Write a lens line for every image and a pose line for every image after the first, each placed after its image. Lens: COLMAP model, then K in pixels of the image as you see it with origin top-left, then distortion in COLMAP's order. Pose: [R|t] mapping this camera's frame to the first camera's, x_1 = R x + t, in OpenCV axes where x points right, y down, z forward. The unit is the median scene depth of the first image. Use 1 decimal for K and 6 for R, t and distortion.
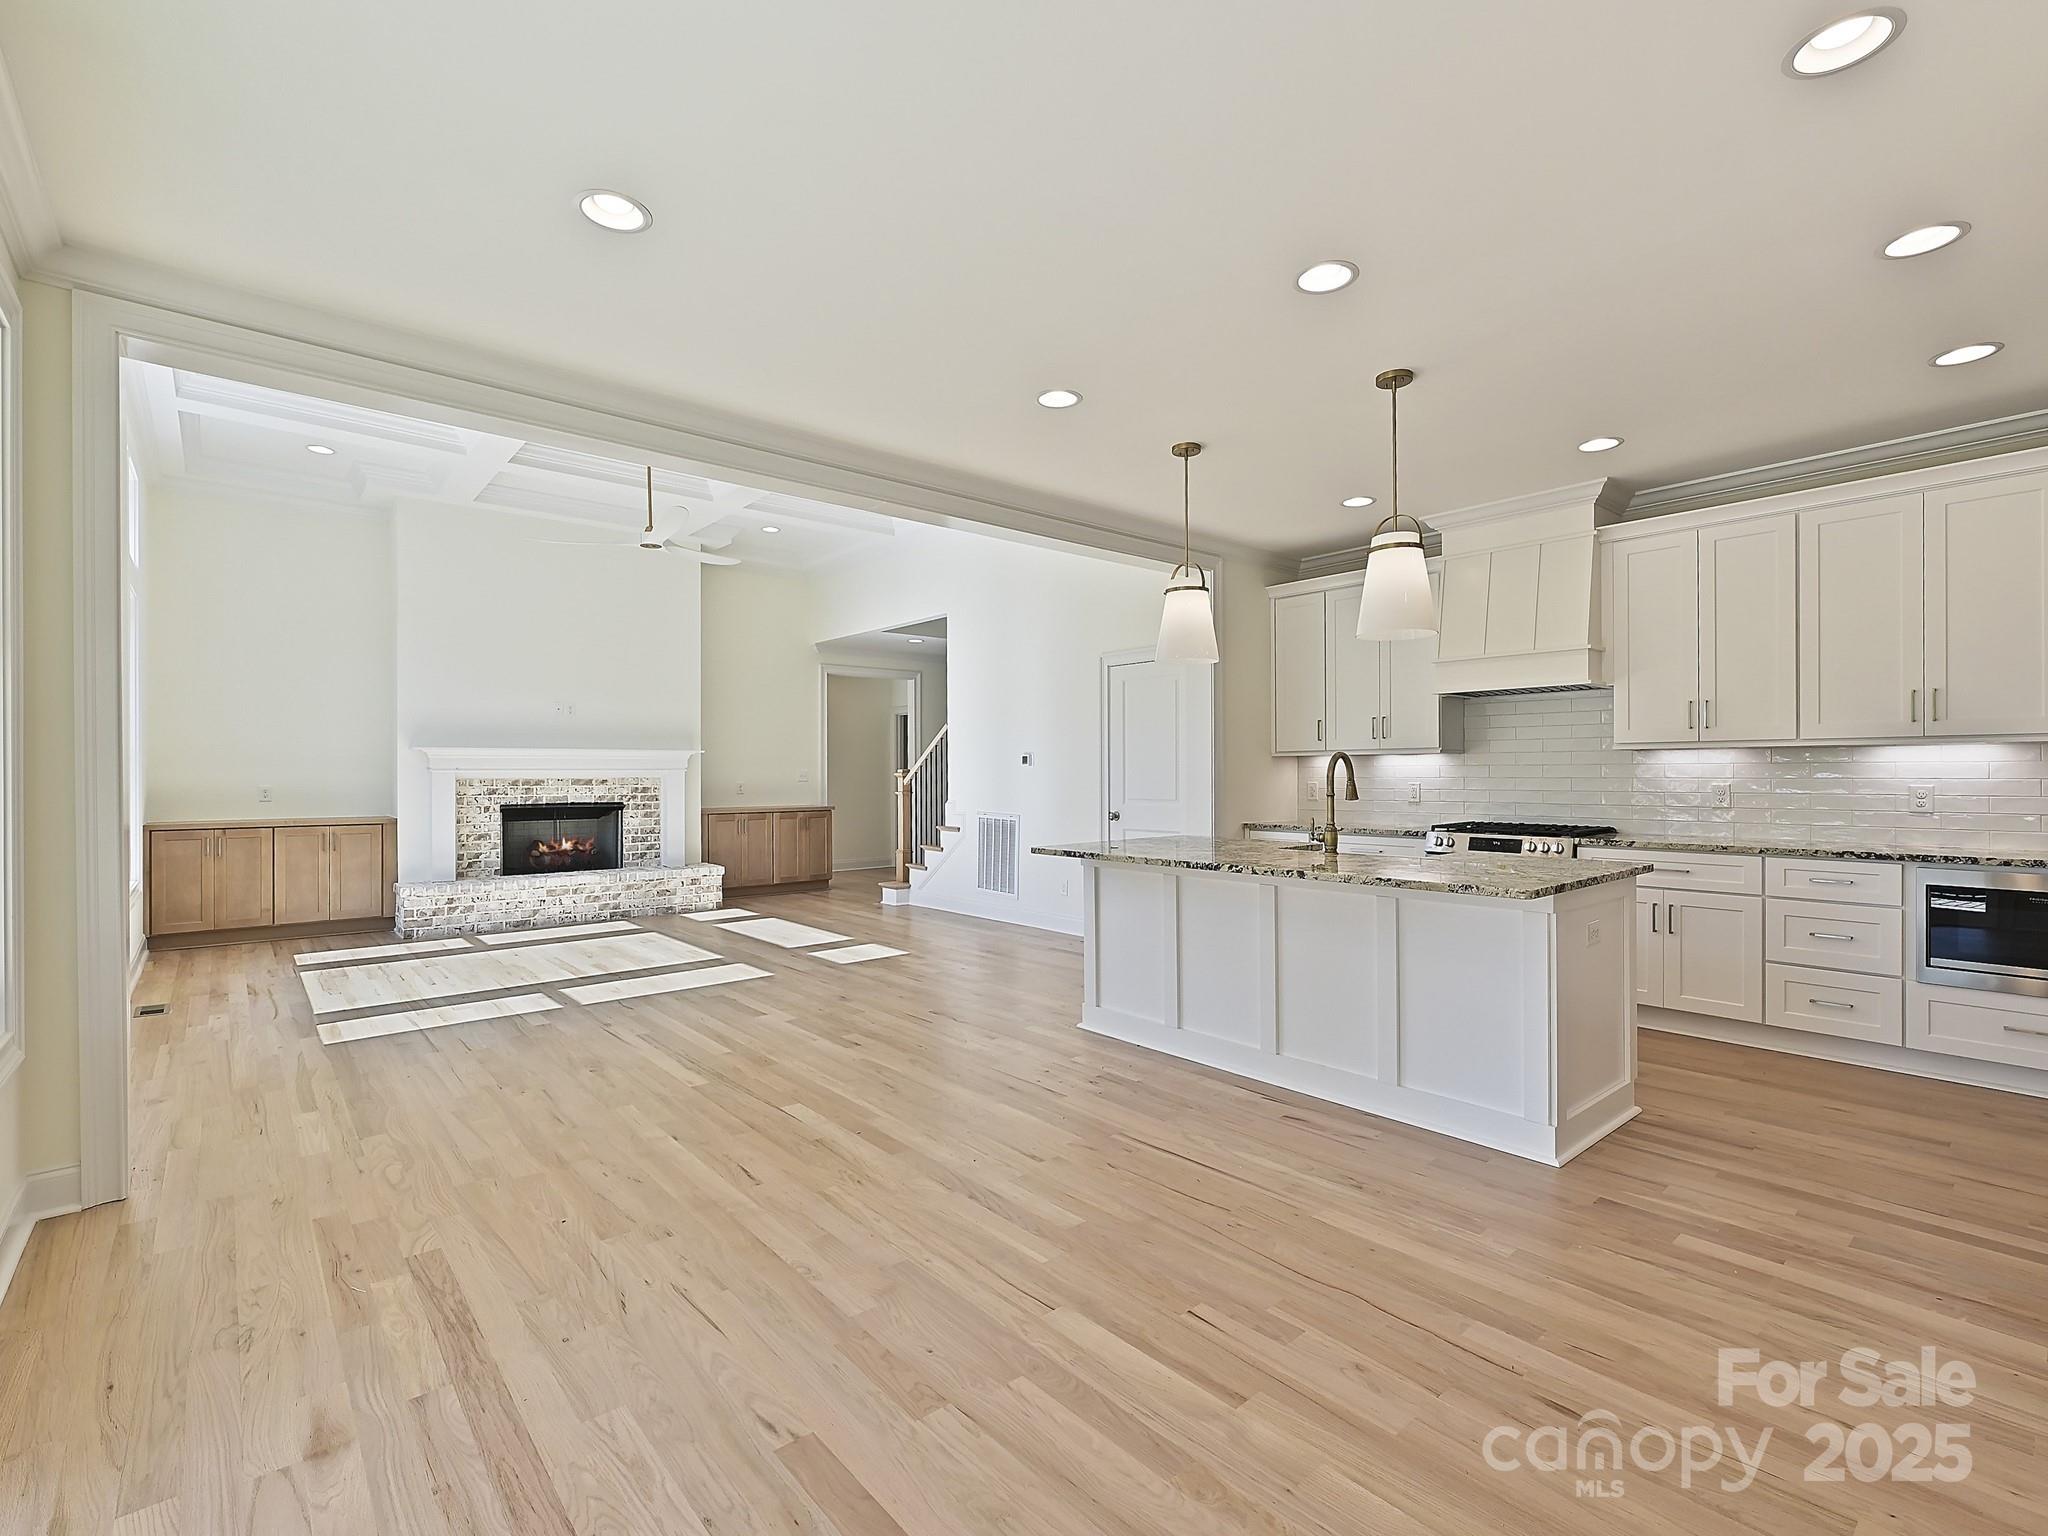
lens RADIAL K [[925.0, 0, 1034.6], [0, 925.0, 770.7], [0, 0, 1]] dist [0.003088, 0.001104]
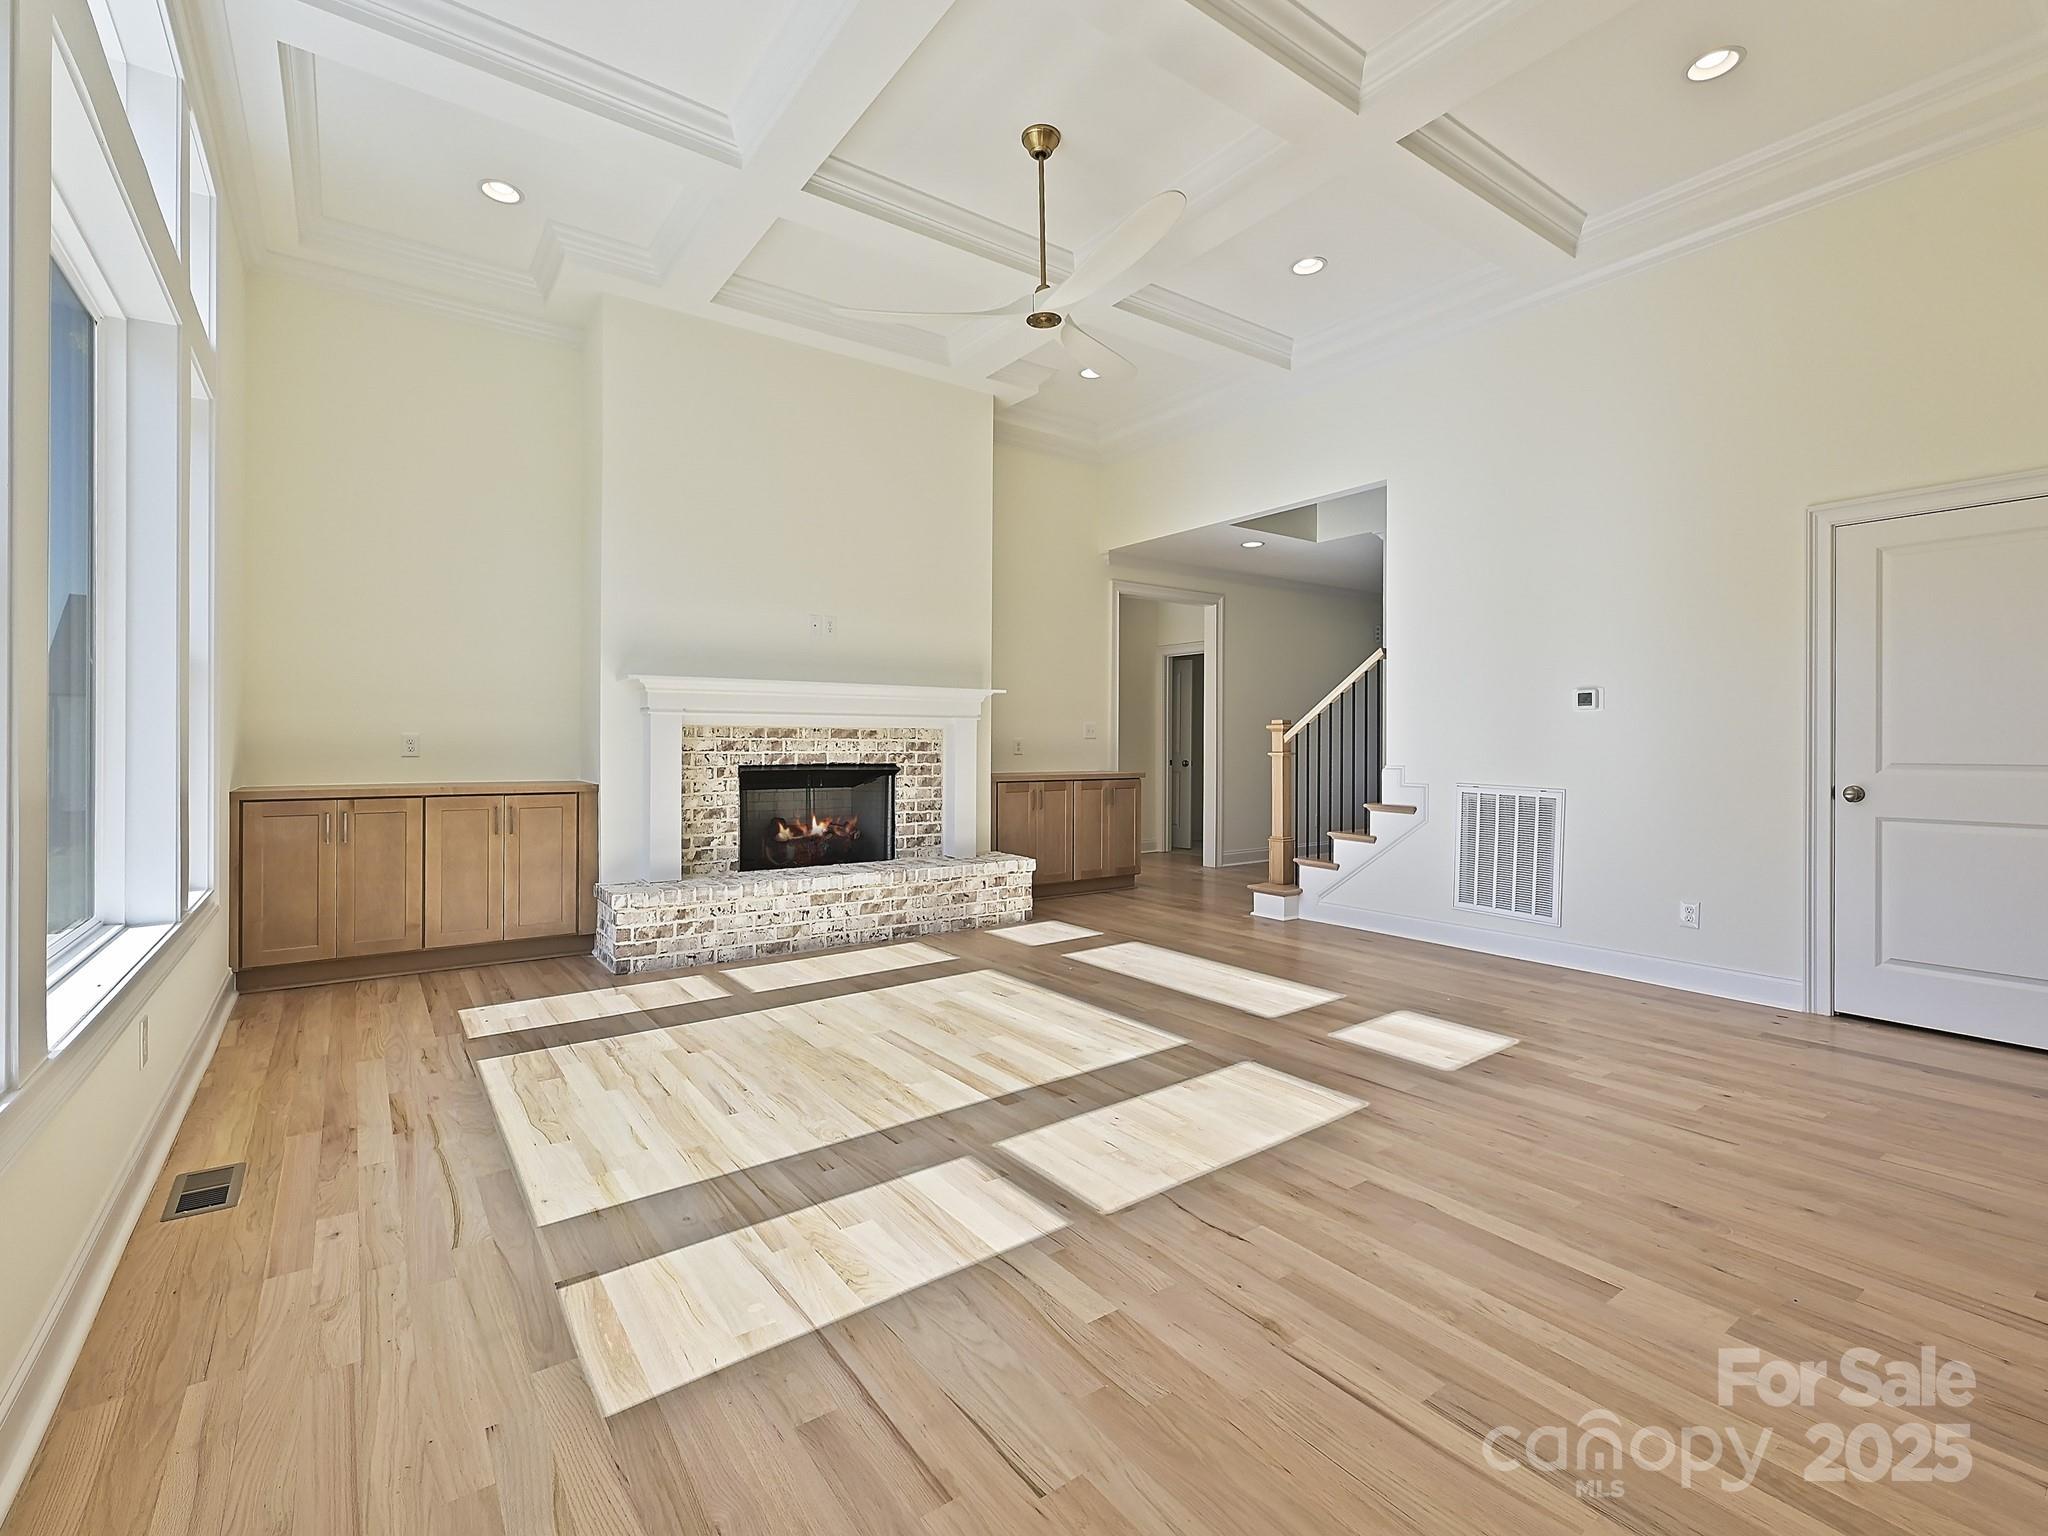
lens RADIAL K [[925.0, 0, 1047.4], [0, 925.0, 738.6], [0, 0, 1]] dist [0.003088, 0.001104]
pose [[0.997127, 0.005858, -0.075519, -0.305028], [-0.005948, 0.999982, -0.000960, 0.016606], [0.075512, 0.001406, 0.997144, 0.349950]]
